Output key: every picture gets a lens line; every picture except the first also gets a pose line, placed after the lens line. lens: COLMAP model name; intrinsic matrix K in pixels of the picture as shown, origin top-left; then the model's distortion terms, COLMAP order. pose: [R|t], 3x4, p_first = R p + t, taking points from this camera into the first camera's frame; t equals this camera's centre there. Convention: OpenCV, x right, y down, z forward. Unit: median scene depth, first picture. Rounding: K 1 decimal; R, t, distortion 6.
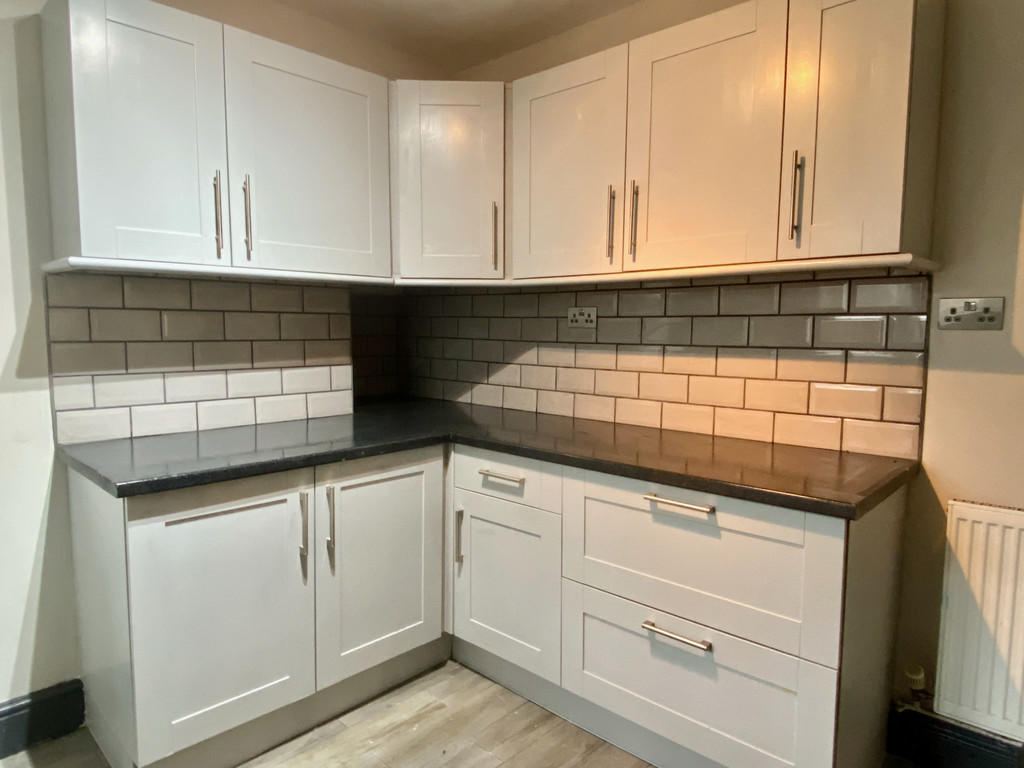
lens RADIAL K [[638.6, 0, 511.1], [0, 638.6, 386.8], [0, 0, 1]] dist [0.061516, -0.022252]
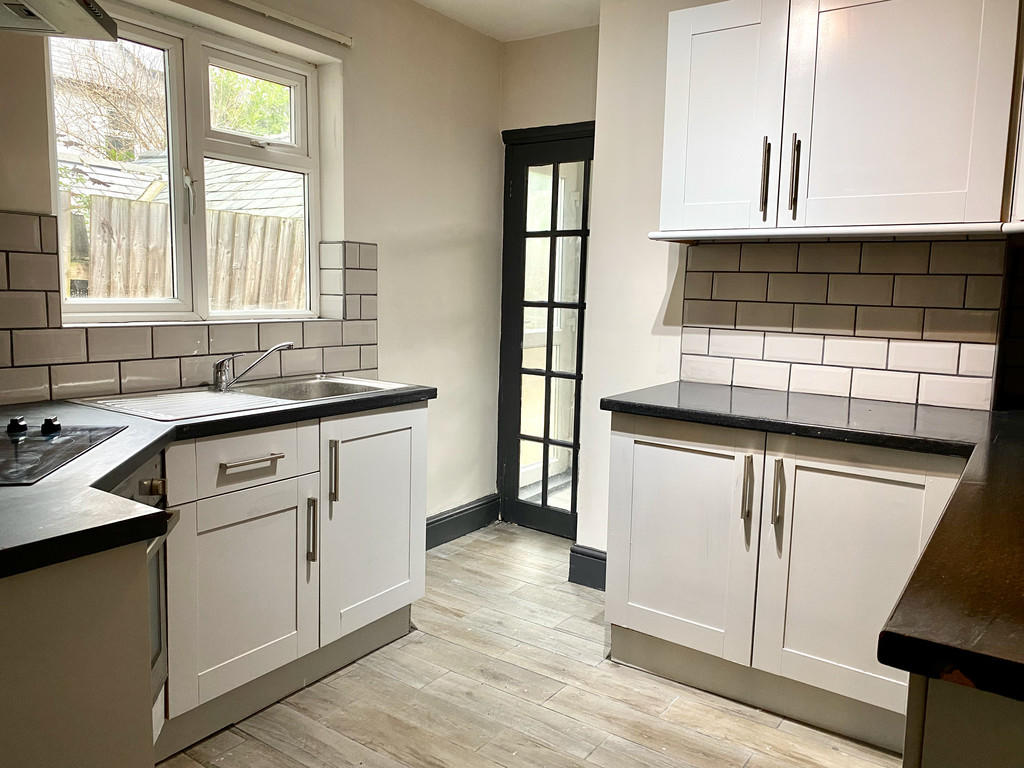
lens RADIAL K [[768.6, 0, 514.1], [0, 768.6, 373.2], [0, 0, 1]] dist [0.040824, -0.017795]
pose [[0.172733, 0.110693, -0.978729, 0.694294], [-0.122019, 0.988416, 0.090254, -0.019500], [0.977382, 0.103834, 0.184238, 0.393157]]
